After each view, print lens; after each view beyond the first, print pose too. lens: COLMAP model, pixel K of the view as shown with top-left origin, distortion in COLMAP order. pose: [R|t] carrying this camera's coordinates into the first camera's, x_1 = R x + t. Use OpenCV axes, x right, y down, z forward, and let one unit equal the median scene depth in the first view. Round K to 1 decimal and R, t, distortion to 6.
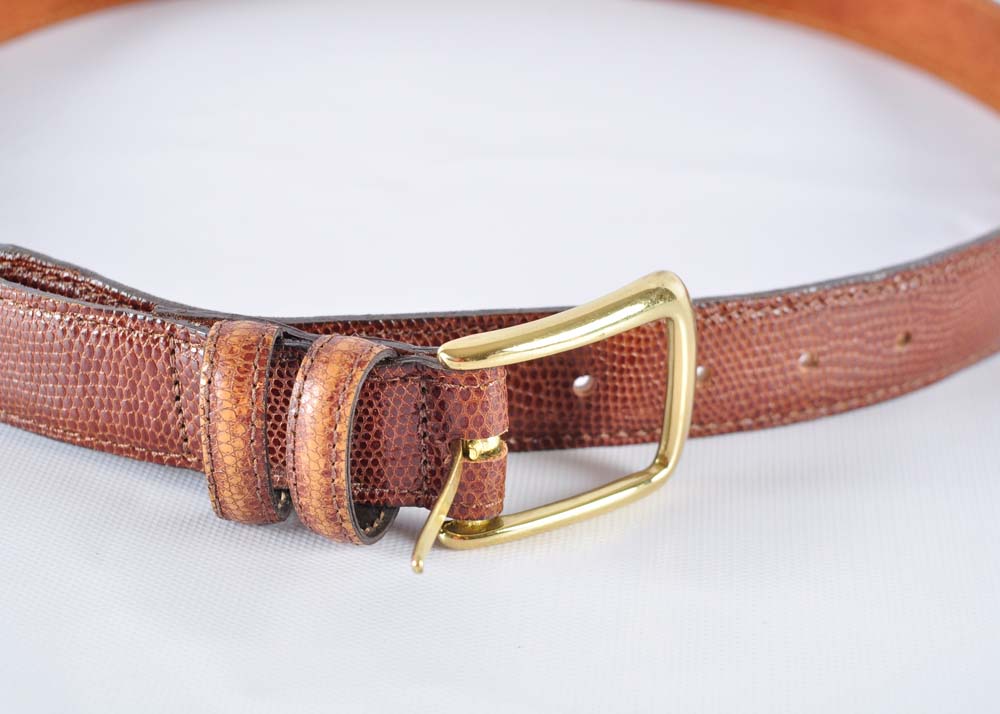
lens RADIAL K [[2464.3, 0, 500.7], [0, 2464.3, 358.5], [0, 0, 1]] dist [0.001826, 0.000000]
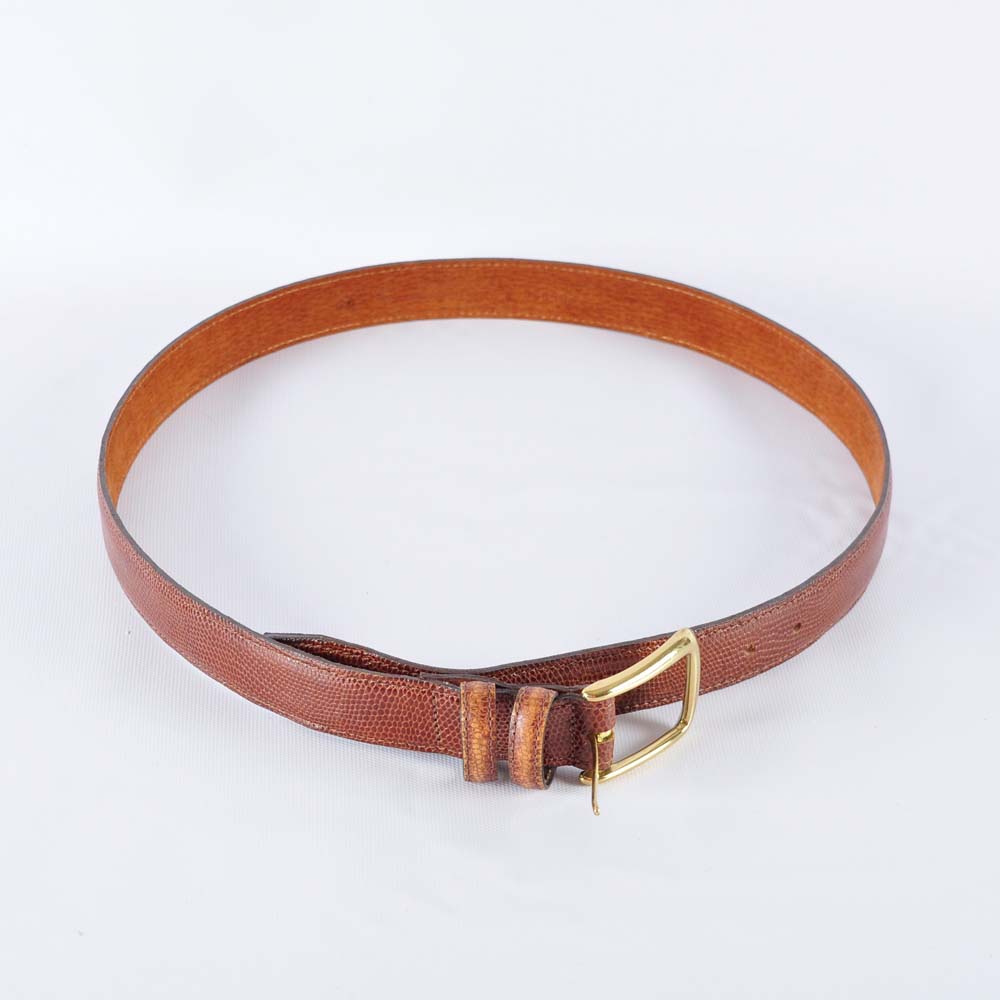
lens RADIAL K [[2886.4, 0, 500.2], [0, 2886.4, 499.0], [0, 0, 1]] dist [-0.016829, 0.000000]
pose [[0.987735, -0.089926, 0.127642, -0.330101], [0.075789, 0.990859, 0.111596, -0.372606], [-0.136511, -0.100553, 0.985522, -1.101816]]
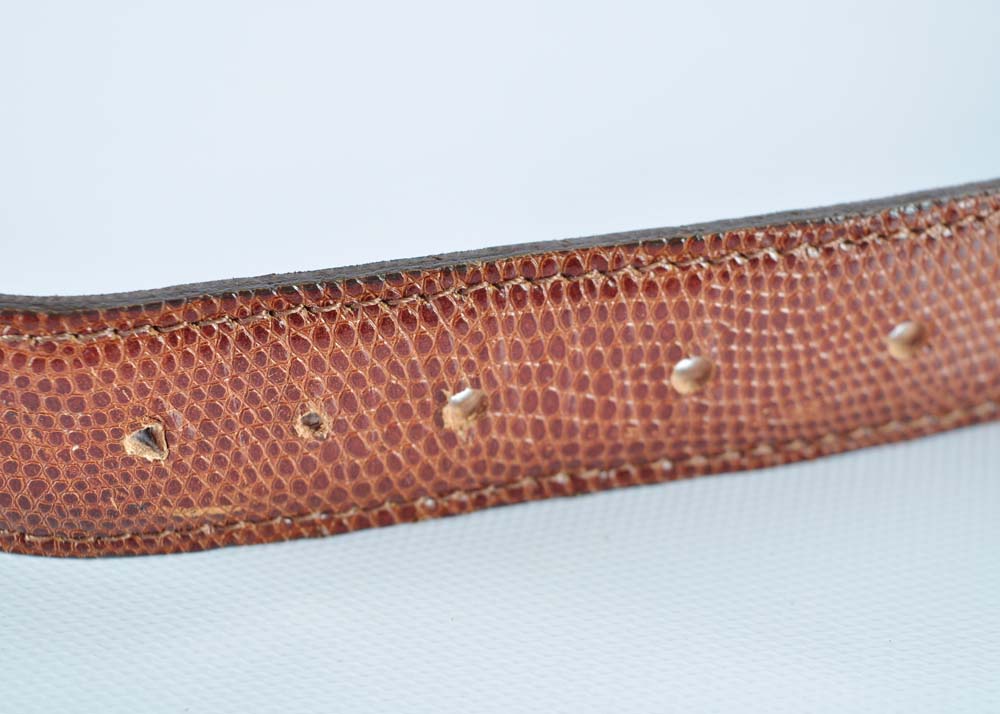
lens RADIAL K [[2464.3, 0, 498.1], [0, 2464.3, 358.2], [0, 0, 1]] dist [0.001826, 0.000000]
pose [[0.998875, -0.045899, -0.011877, -0.001244], [0.047035, 0.990824, 0.126709, -0.061189], [0.005952, -0.127125, 0.991869, 0.474940]]
